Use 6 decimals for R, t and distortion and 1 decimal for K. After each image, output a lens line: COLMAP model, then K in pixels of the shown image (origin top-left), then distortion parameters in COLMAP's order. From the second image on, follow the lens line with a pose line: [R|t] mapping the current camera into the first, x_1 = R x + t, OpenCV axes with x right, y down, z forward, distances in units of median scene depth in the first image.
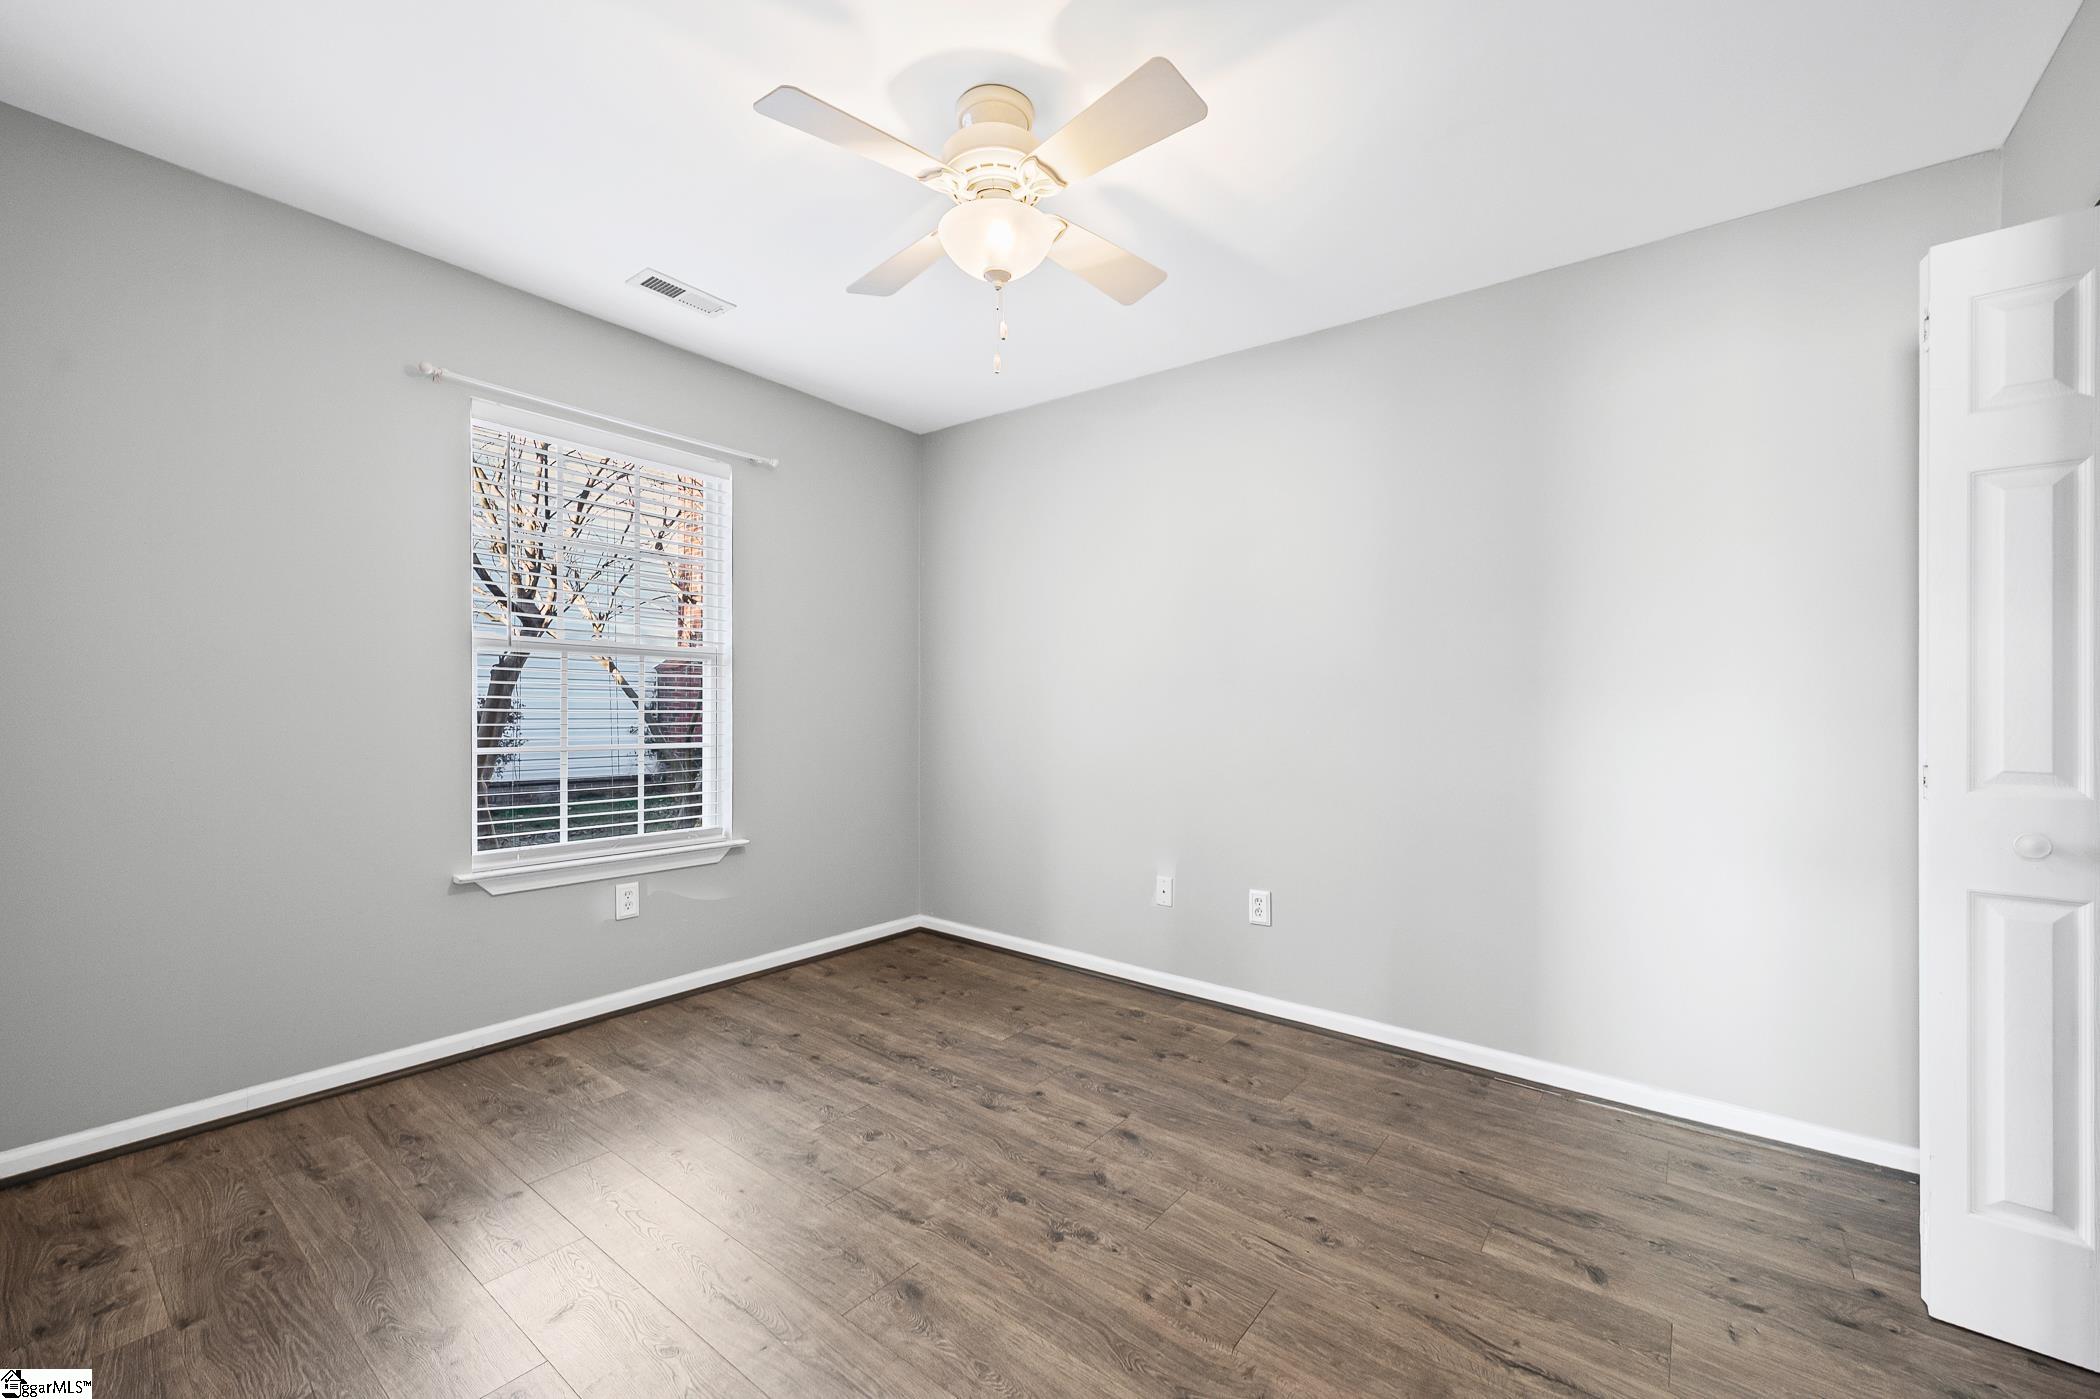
lens RADIAL K [[854.3, 0, 1053.2], [0, 854.3, 684.0], [0, 0, 1]] dist [0.001252, 0.000200]
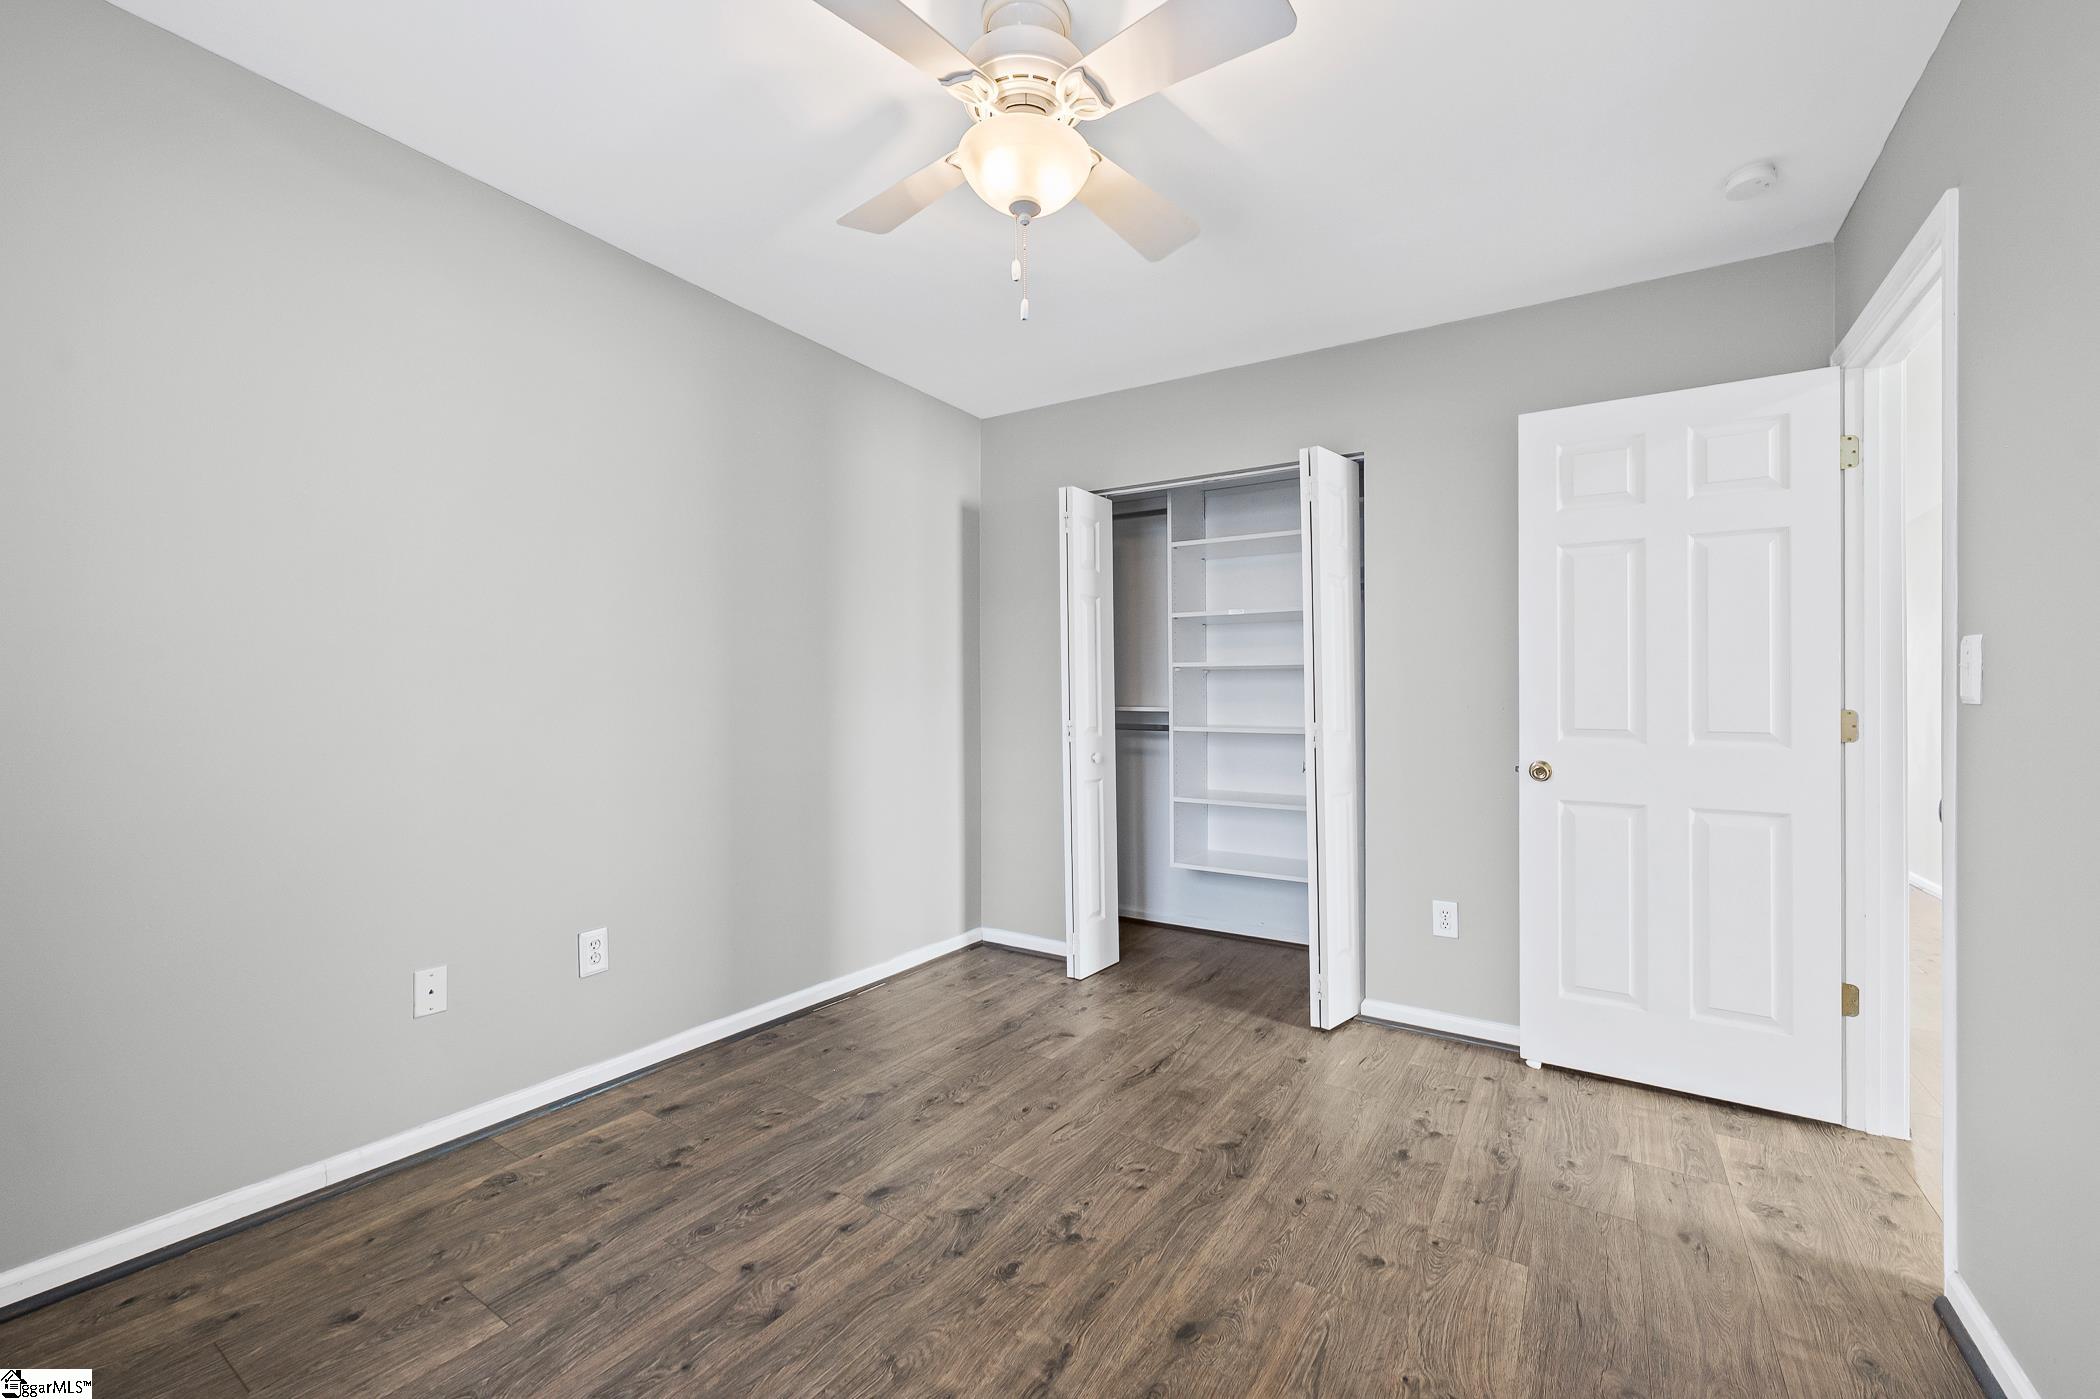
lens RADIAL K [[854.3, 0, 1053.2], [0, 854.3, 684.0], [0, 0, 1]] dist [0.001252, 0.000200]
pose [[-0.104230, 0.008388, 0.994518, -0.756011], [-0.041201, 0.999070, -0.012745, 0.012641], [-0.993699, -0.042304, -0.103787, 0.883851]]
